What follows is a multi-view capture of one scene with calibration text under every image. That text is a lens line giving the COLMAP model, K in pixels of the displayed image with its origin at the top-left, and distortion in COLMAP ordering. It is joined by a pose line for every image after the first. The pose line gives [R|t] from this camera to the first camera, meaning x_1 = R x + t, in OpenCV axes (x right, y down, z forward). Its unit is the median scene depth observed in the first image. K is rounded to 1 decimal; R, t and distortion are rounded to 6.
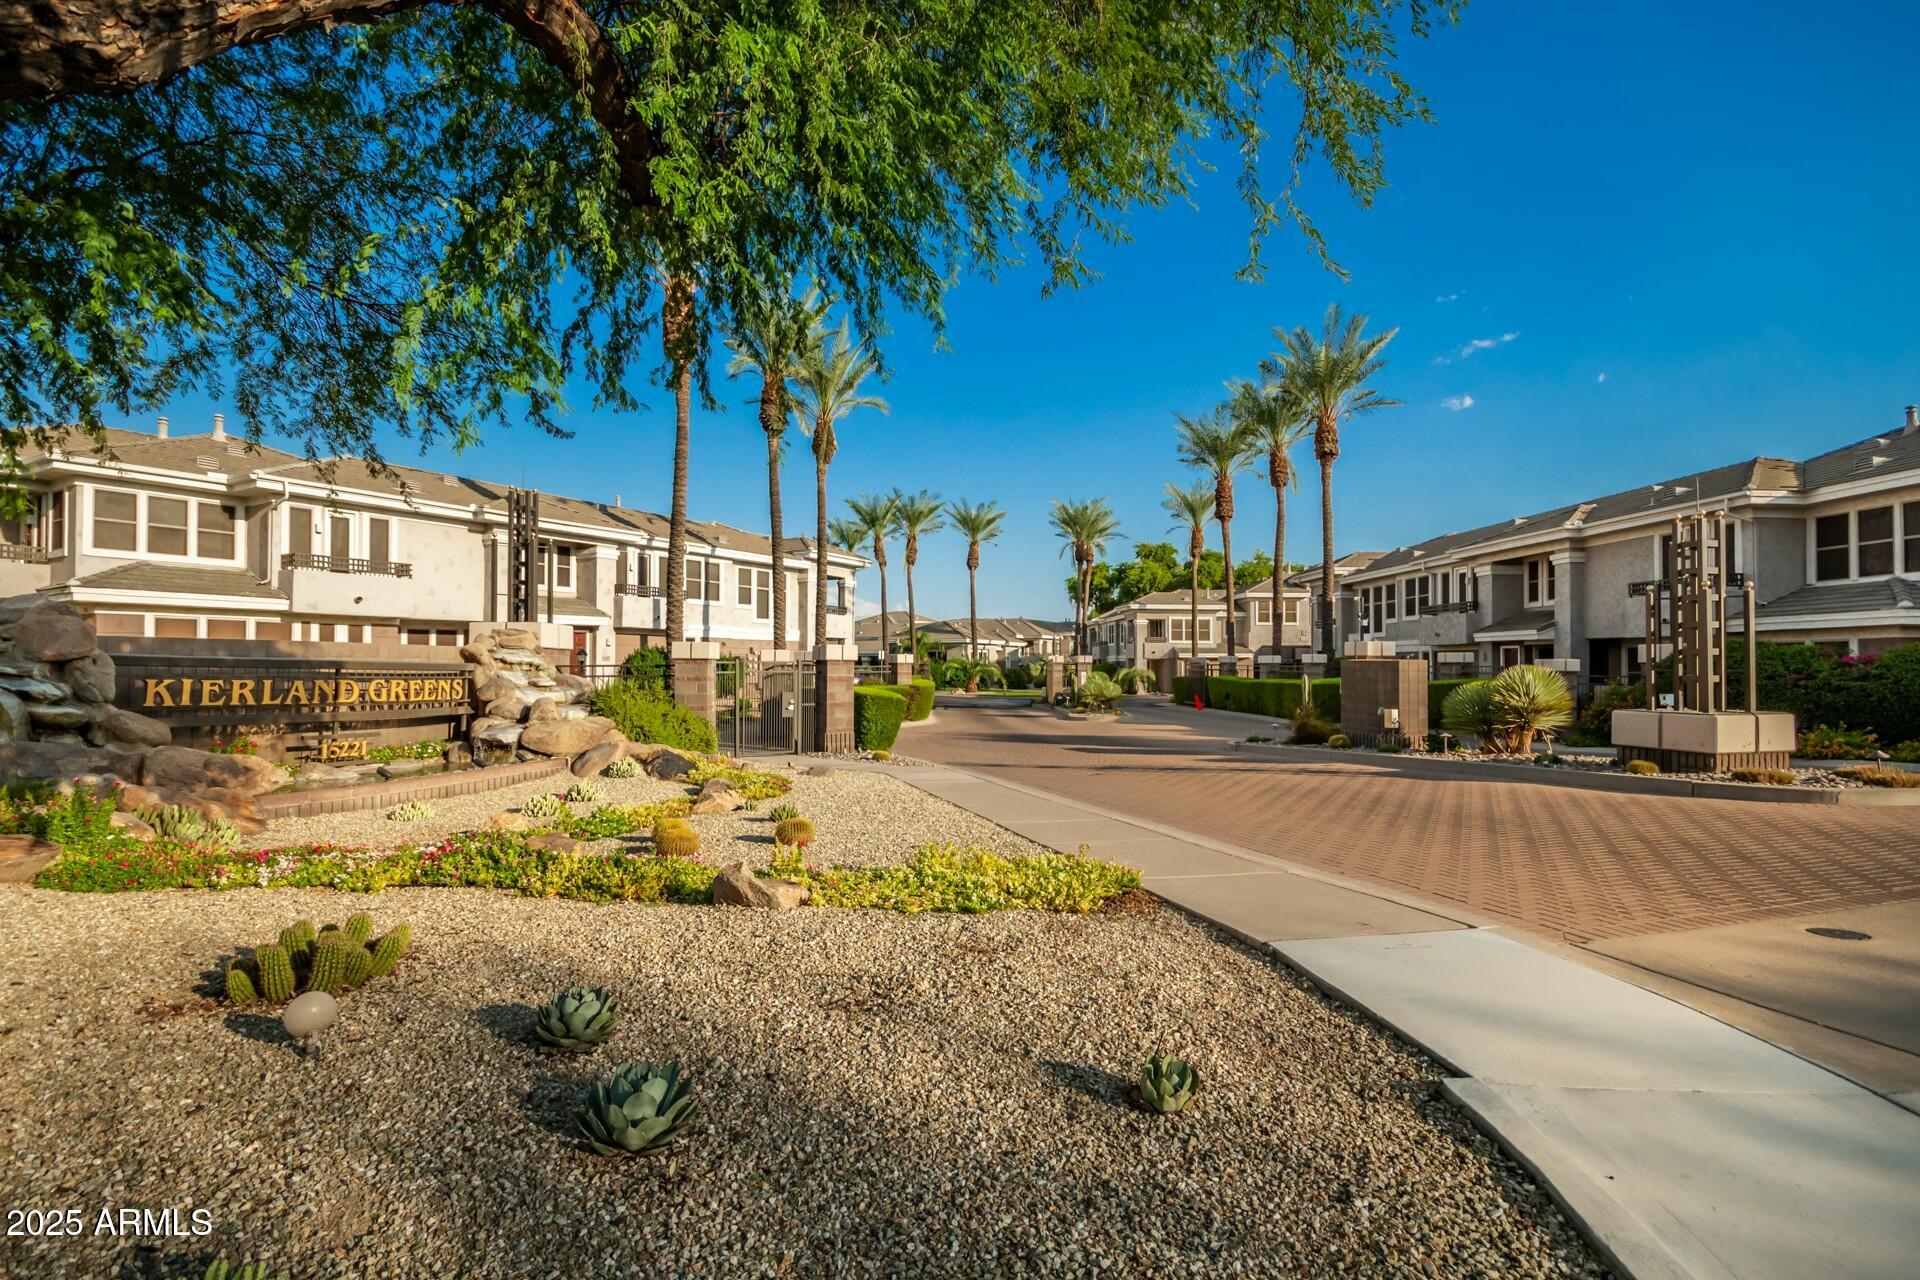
lens RADIAL K [[901.1, 0, 960.0], [0, 901.1, 640.0], [0, 0, 1]] dist [-0.002111, -0.000658]
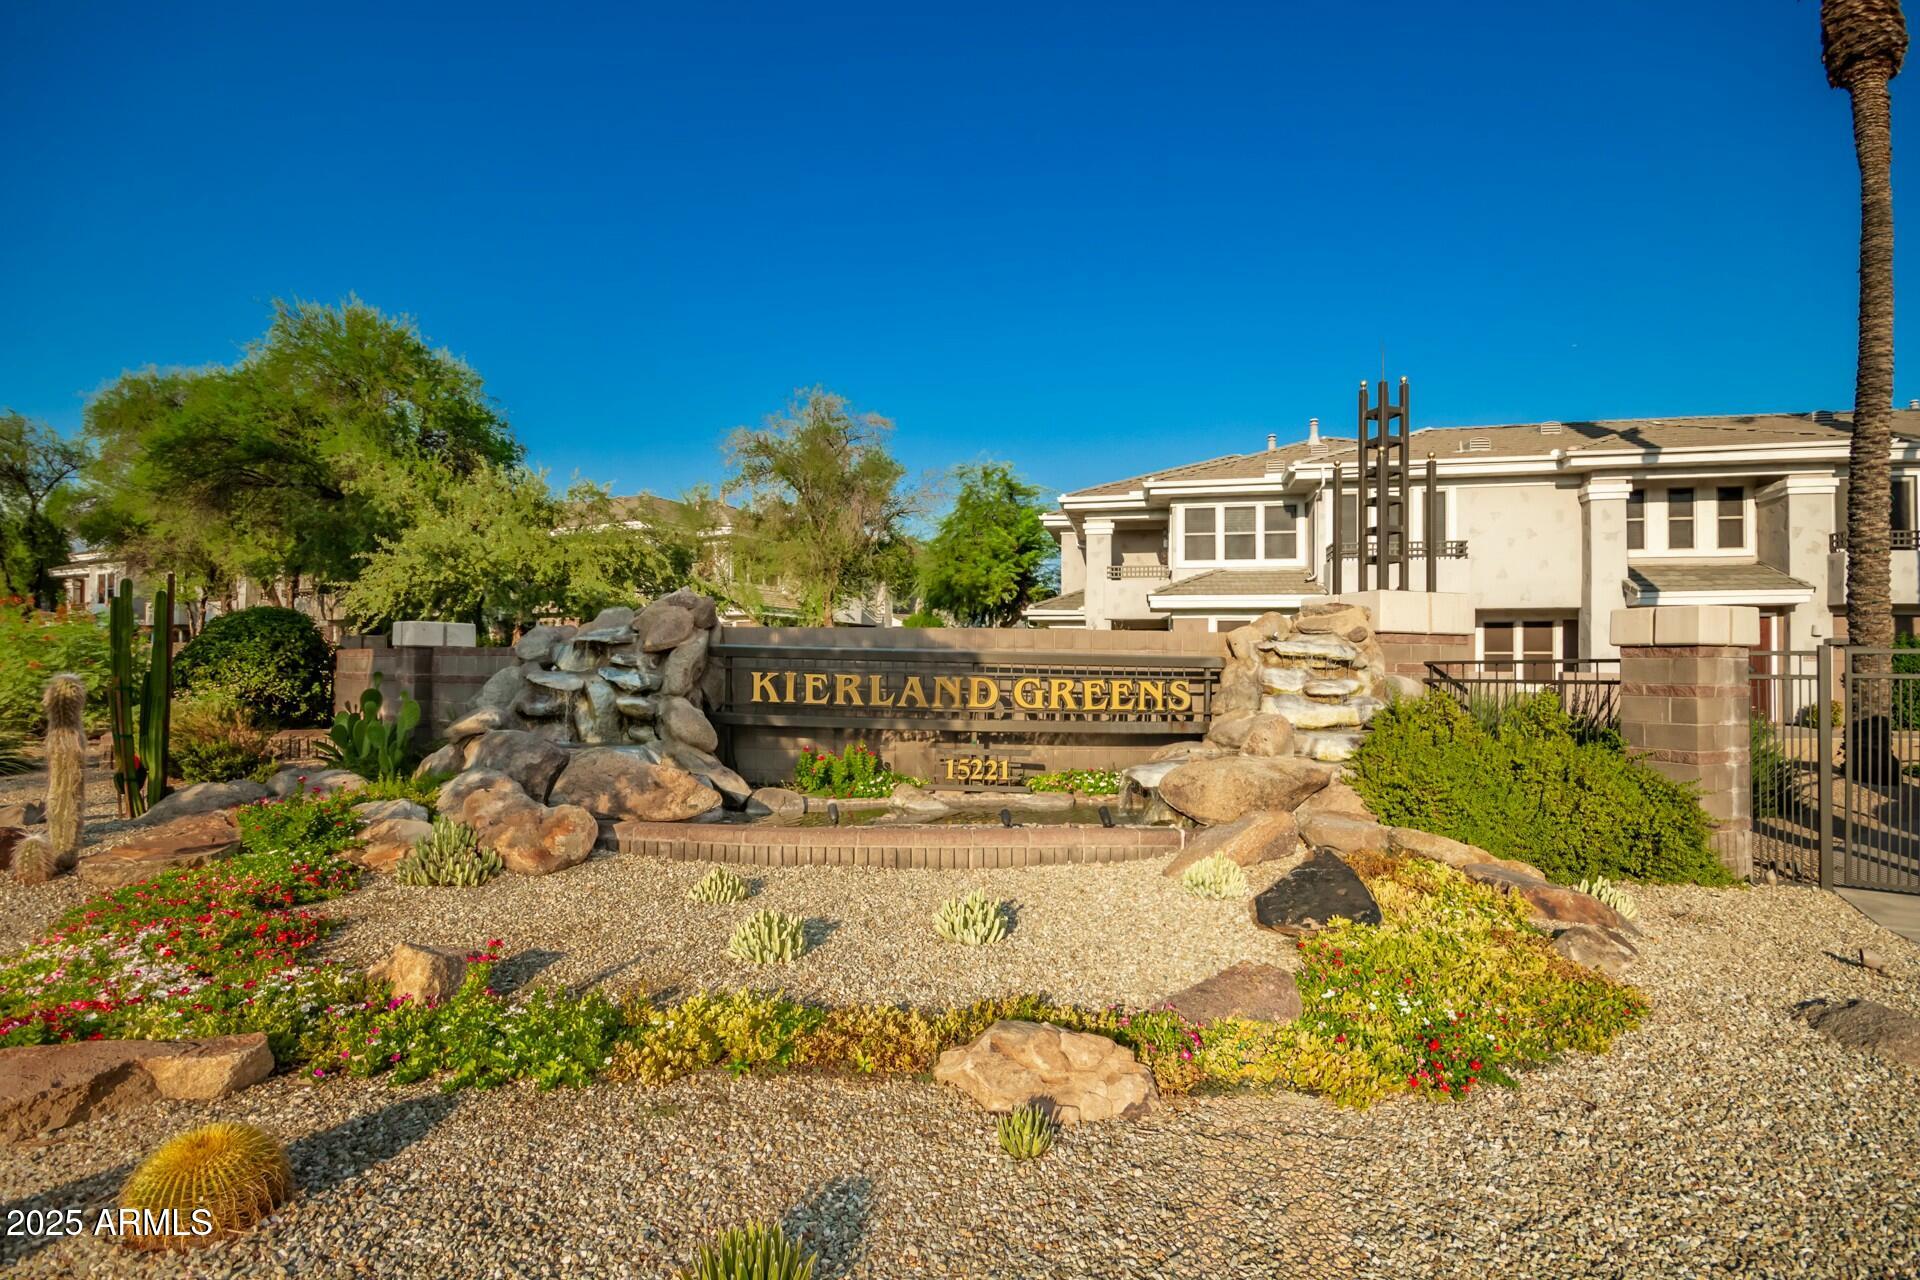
lens RADIAL K [[901.1, 0, 960.0], [0, 901.1, 640.0], [0, 0, 1]] dist [-0.002111, -0.000658]
pose [[0.302964, -0.028345, -0.952580, 0.016181], [0.021363, 0.999508, -0.022947, 0.015574], [0.952762, -0.013397, 0.303421, 0.393481]]
